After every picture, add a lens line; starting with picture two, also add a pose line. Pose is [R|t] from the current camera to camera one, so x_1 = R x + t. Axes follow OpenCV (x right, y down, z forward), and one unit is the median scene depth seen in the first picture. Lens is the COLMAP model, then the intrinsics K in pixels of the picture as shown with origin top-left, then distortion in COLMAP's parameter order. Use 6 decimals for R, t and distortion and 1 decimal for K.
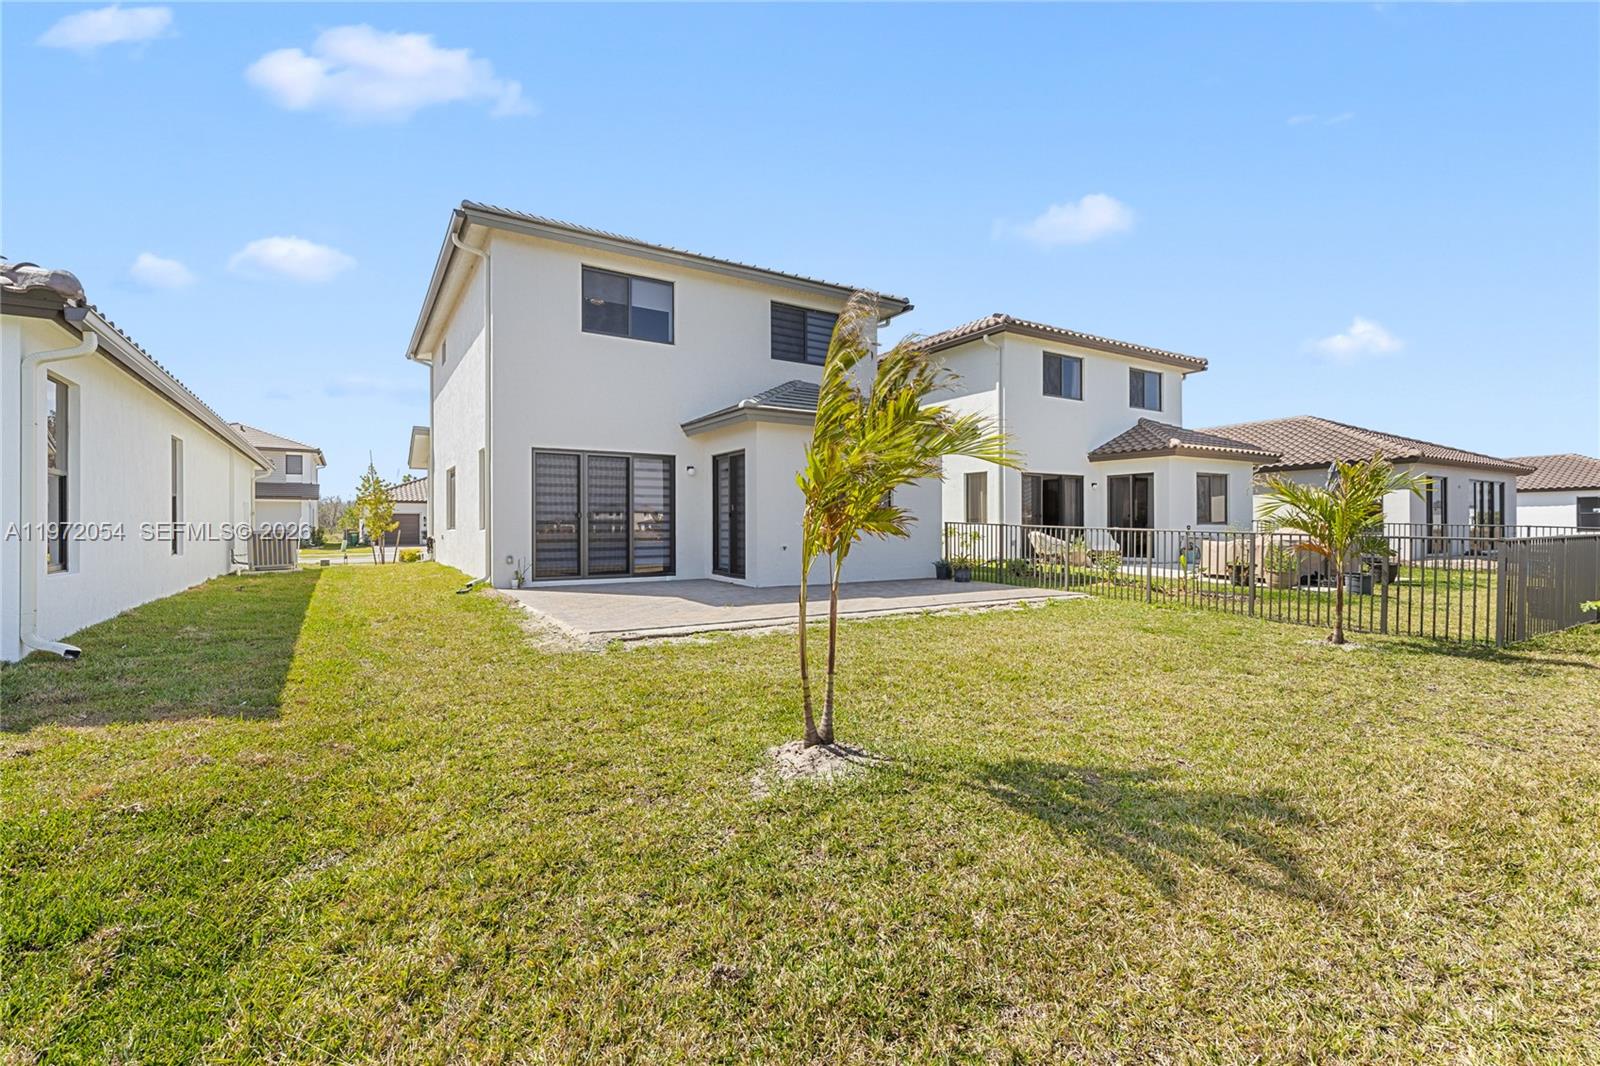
lens RADIAL K [[719.3, 0, 800.0], [0, 719.3, 533.0], [0, 0, 1]] dist [0.003754, 0.000707]
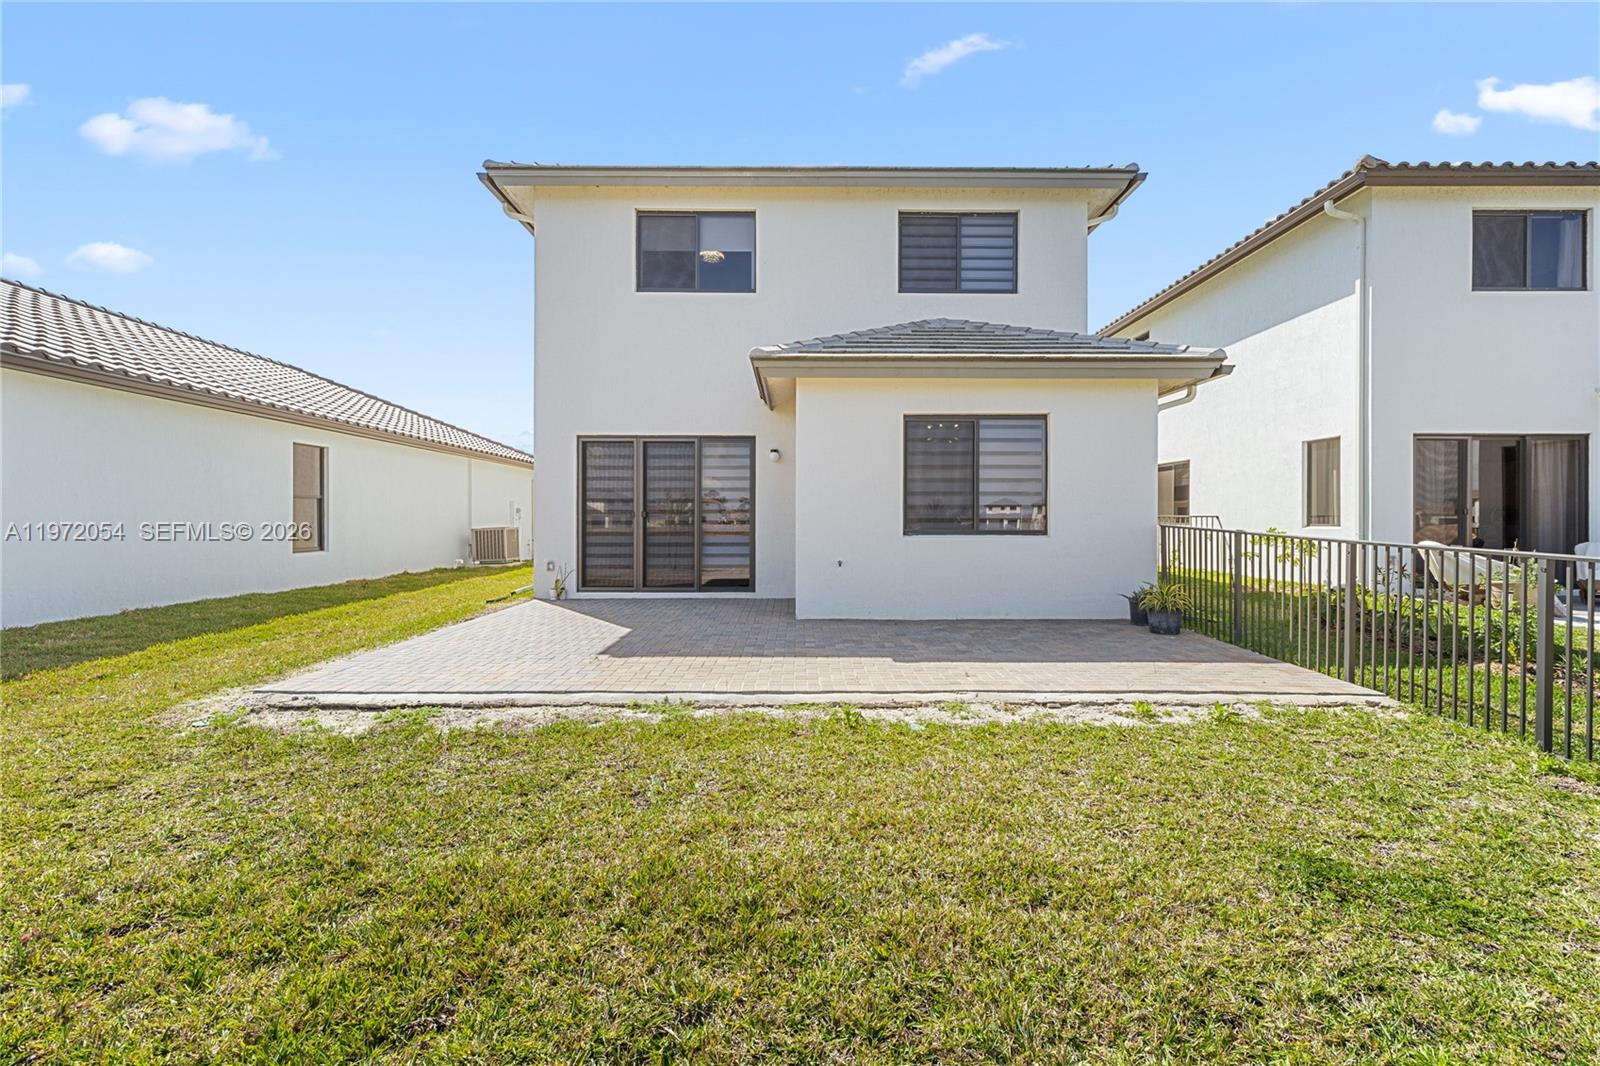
lens RADIAL K [[719.3, 0, 800.0], [0, 719.3, 533.0], [0, 0, 1]] dist [0.003754, 0.000707]
pose [[0.847935, 0.015264, -0.529881, 0.276426], [-0.010976, 0.999877, 0.011238, -0.013441], [0.529987, -0.003713, 0.847997, 0.369665]]
